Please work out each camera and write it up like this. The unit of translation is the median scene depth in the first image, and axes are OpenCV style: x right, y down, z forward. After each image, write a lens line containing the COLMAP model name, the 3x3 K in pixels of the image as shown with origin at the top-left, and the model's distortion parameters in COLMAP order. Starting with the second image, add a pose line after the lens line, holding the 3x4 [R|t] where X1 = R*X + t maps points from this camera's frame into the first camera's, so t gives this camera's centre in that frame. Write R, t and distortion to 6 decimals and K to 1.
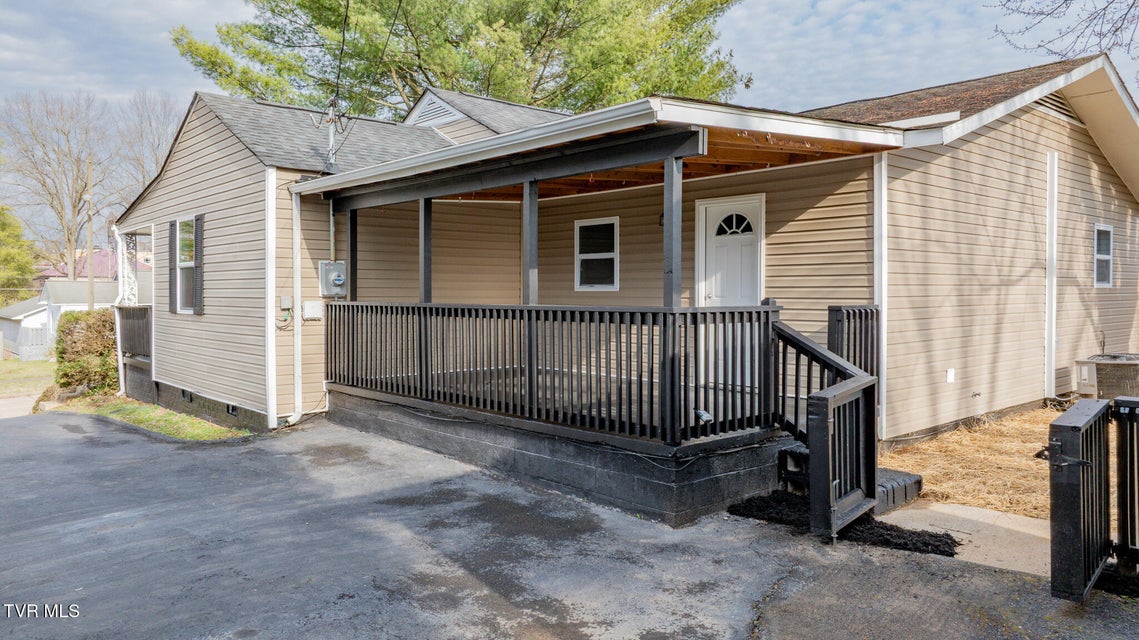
lens RADIAL K [[804.8, 0, 577.5], [0, 804.8, 308.9], [0, 0, 1]] dist [-0.011730, -0.006164]
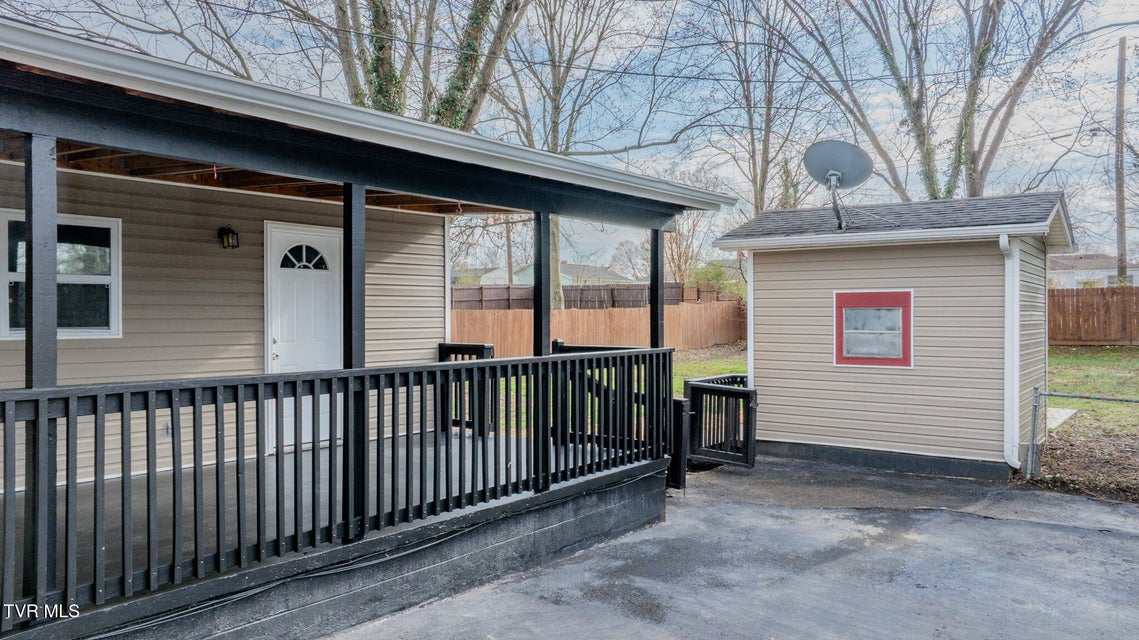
lens RADIAL K [[804.8, 0, 577.2], [0, 804.8, 321.8], [0, 0, 1]] dist [-0.011730, -0.006164]
pose [[-0.175112, -0.005378, 0.984534, -1.143041], [0.021514, 0.999725, 0.009288, -0.060338], [-0.984313, 0.022808, -0.174949, 1.397398]]
